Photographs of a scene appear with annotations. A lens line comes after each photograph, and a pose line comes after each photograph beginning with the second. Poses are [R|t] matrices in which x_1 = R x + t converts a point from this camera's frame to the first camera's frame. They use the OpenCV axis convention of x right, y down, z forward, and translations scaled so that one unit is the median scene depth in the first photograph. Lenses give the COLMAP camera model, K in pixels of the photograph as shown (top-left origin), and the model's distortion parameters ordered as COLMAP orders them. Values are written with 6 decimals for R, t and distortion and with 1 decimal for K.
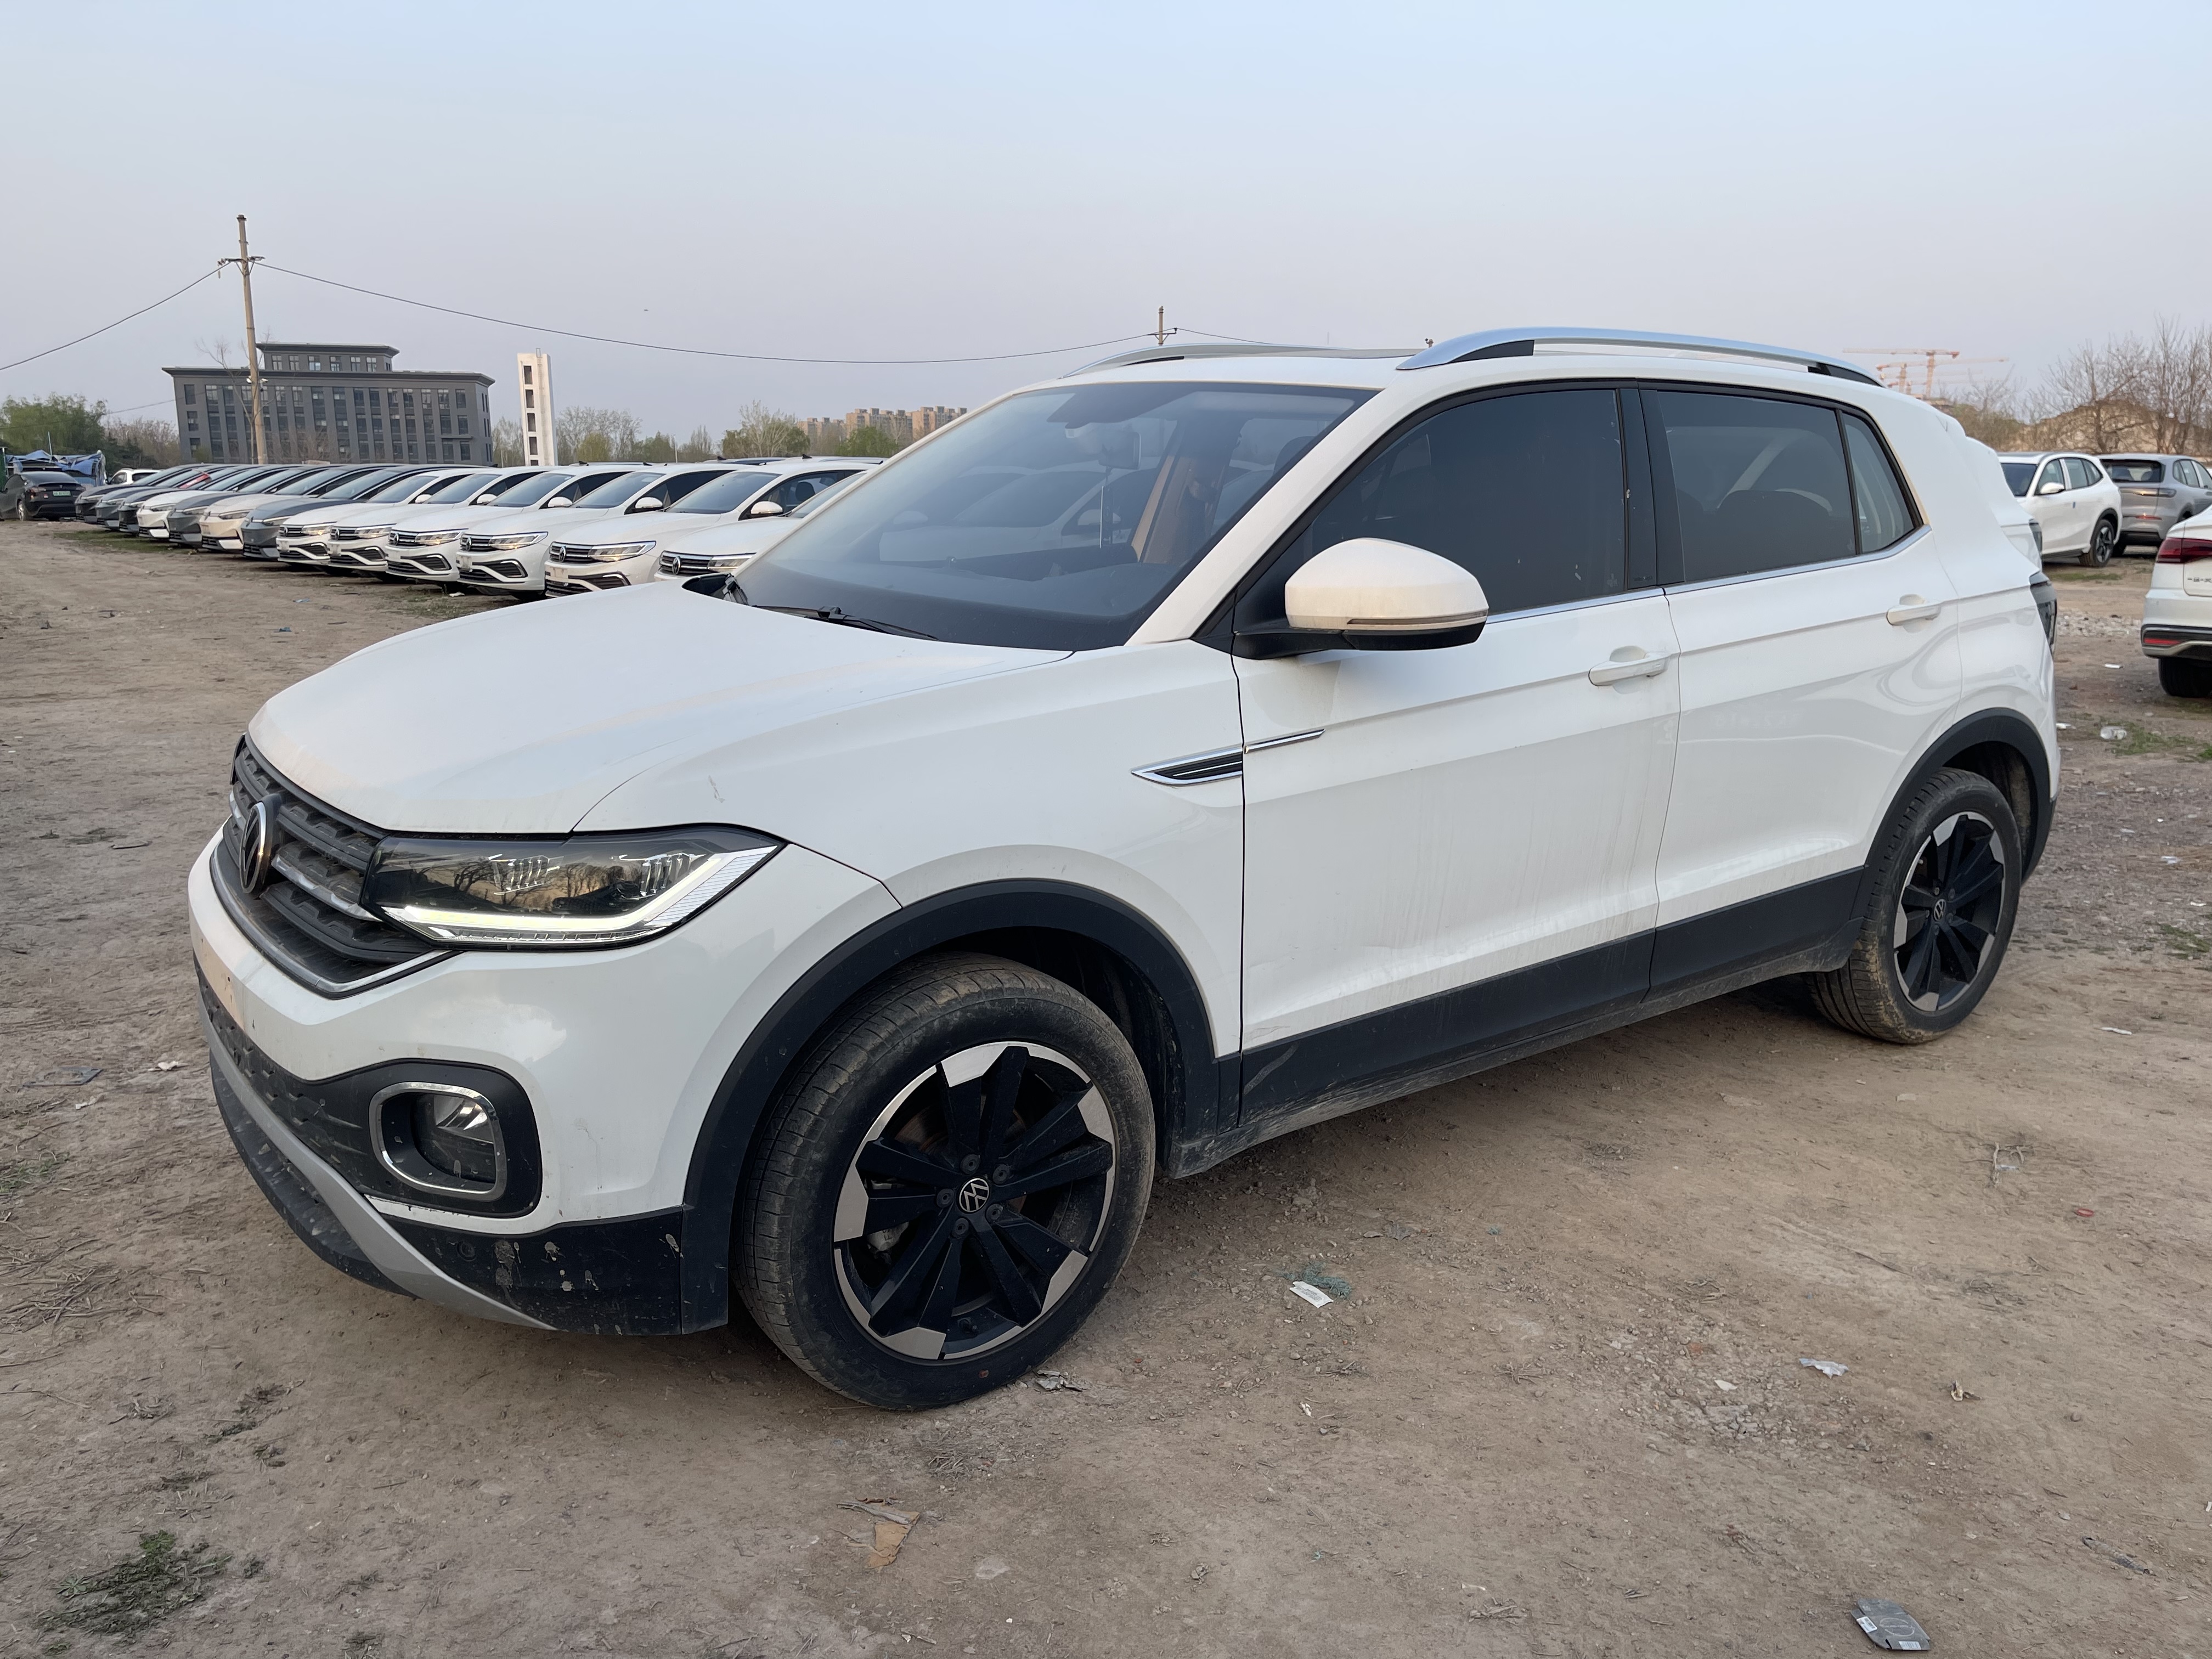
lens RADIAL K [[1672.7, 0, 1116.4], [0, 1672.7, 837.4], [0, 0, 1]] dist [0.071558, -0.097941]
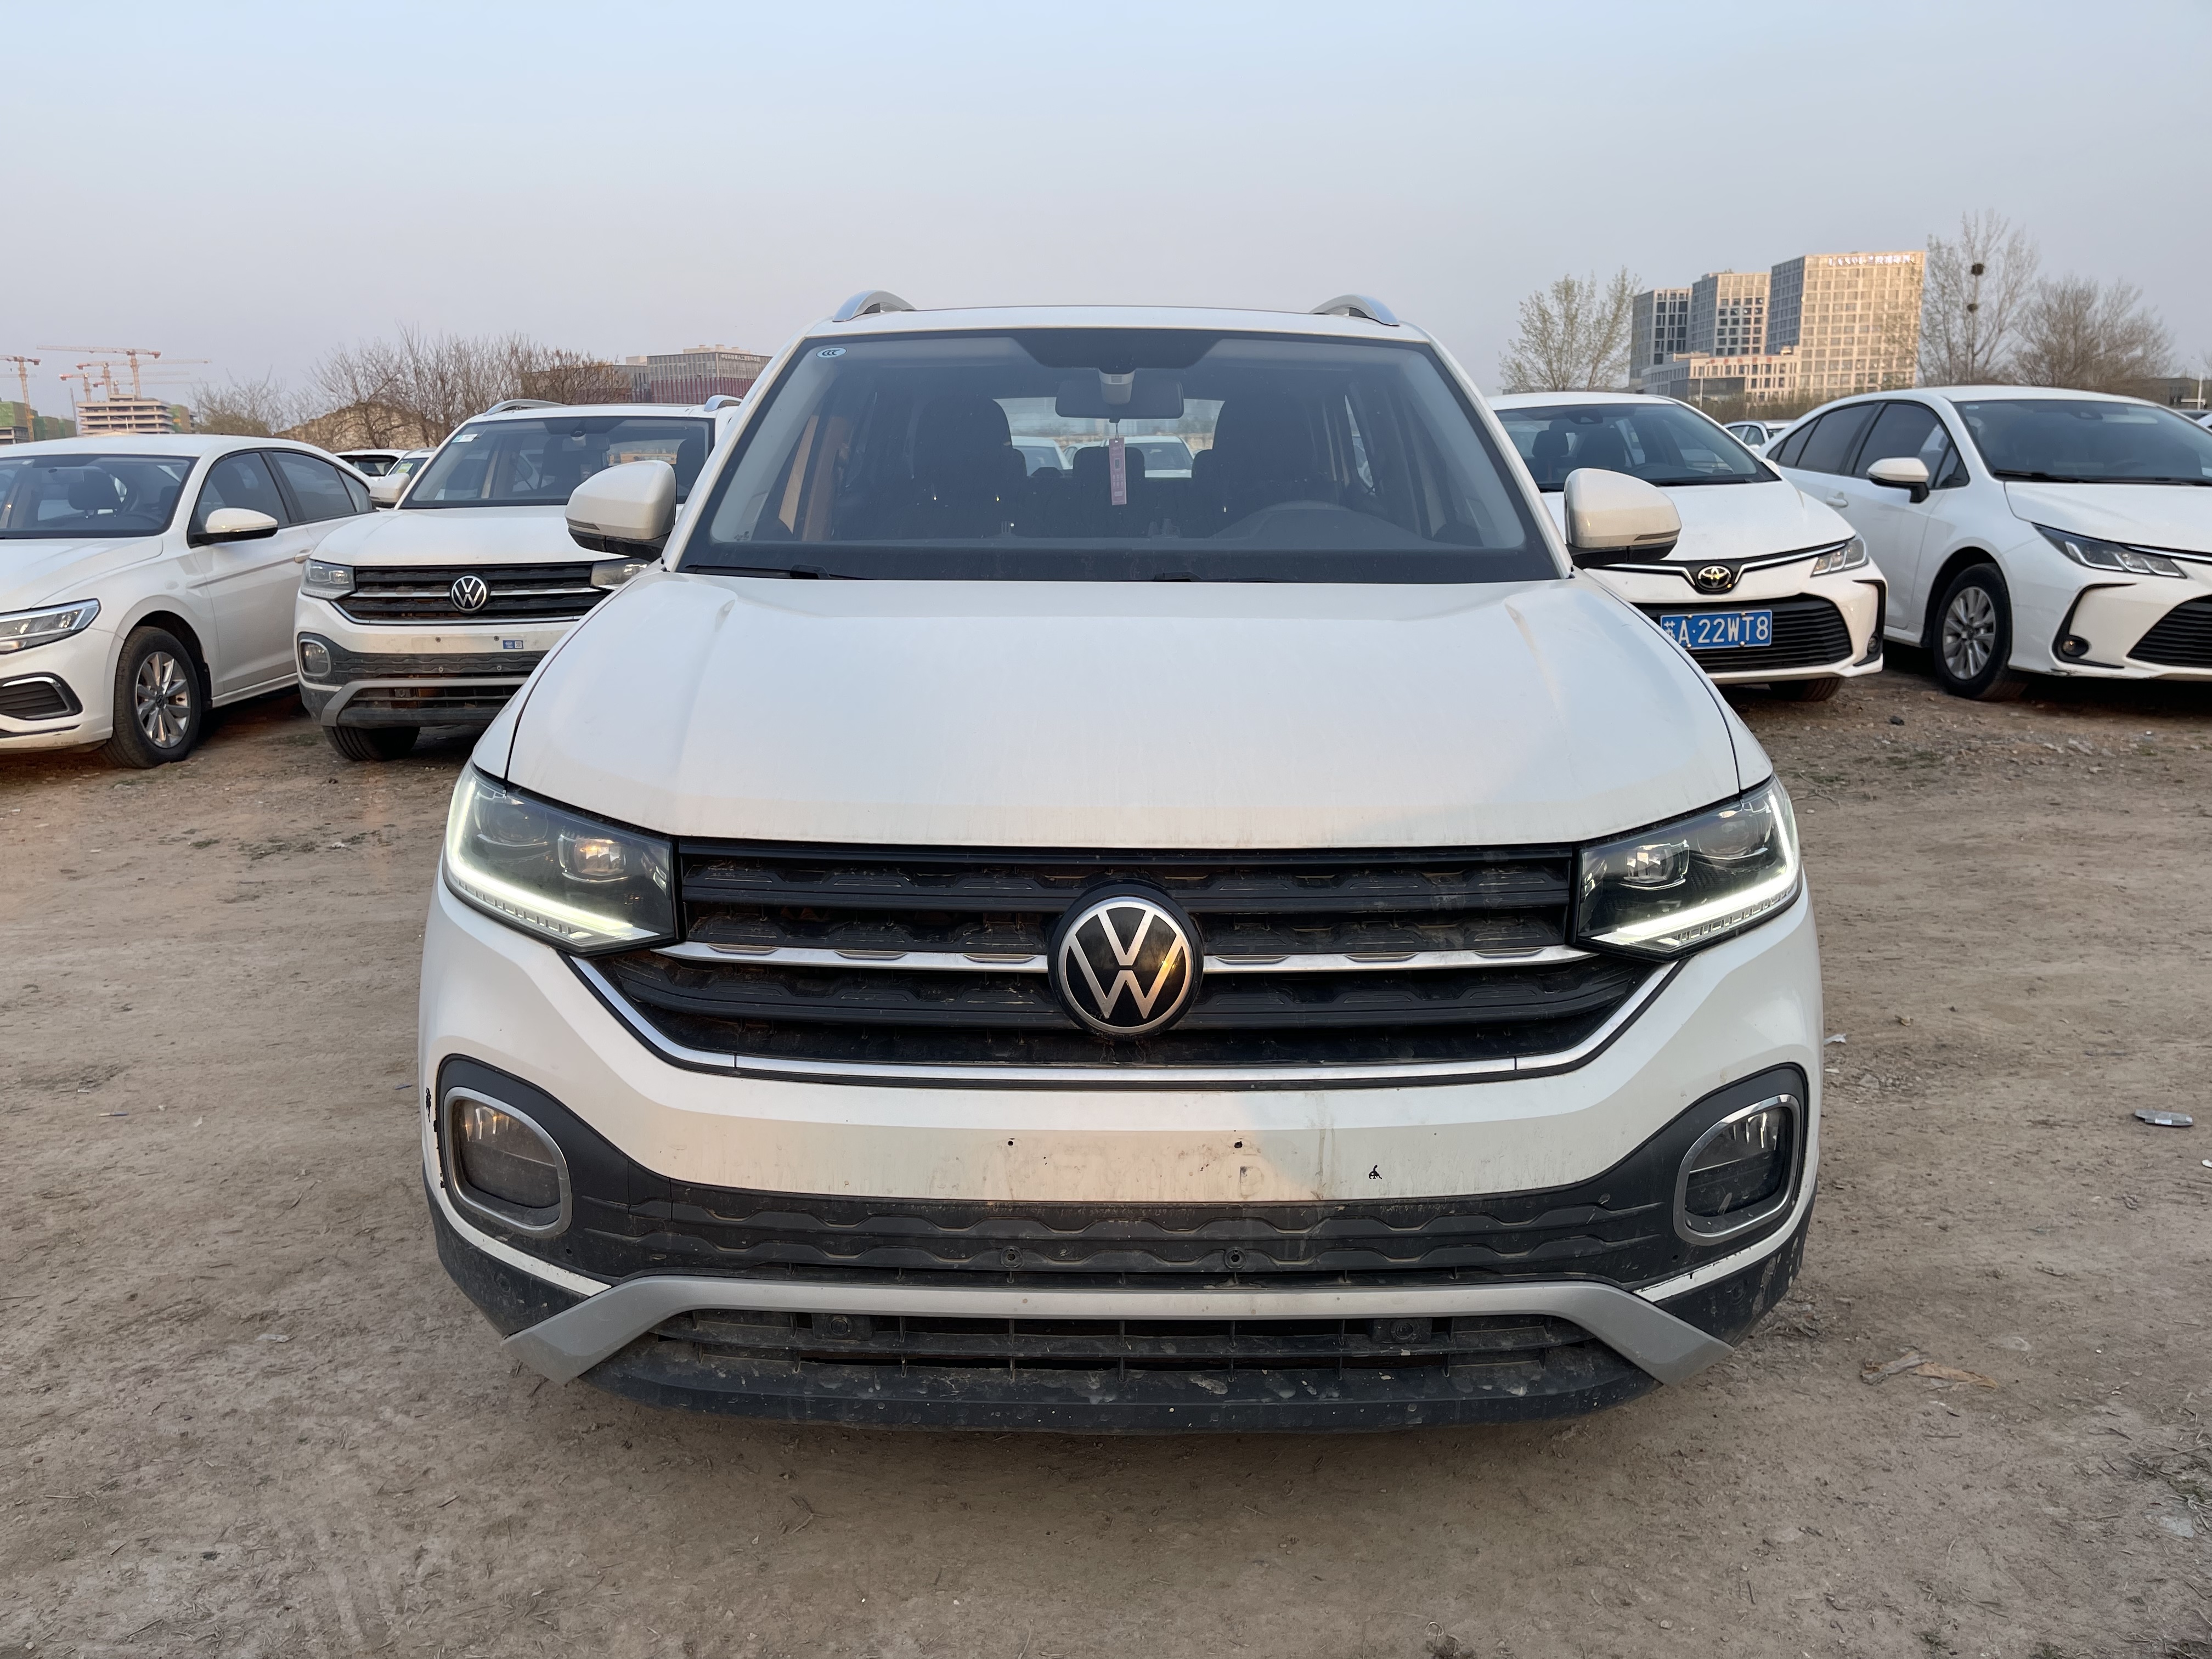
lens RADIAL K [[1672.7, 0, 1088.6], [0, 1672.7, 870.7], [0, 0, 1]] dist [0.071558, -0.097941]
pose [[0.597590, -0.213399, 0.772882, -1.179740], [0.200002, 0.973135, 0.114049, -0.127209], [-0.776457, 0.086424, 0.624216, 0.686087]]
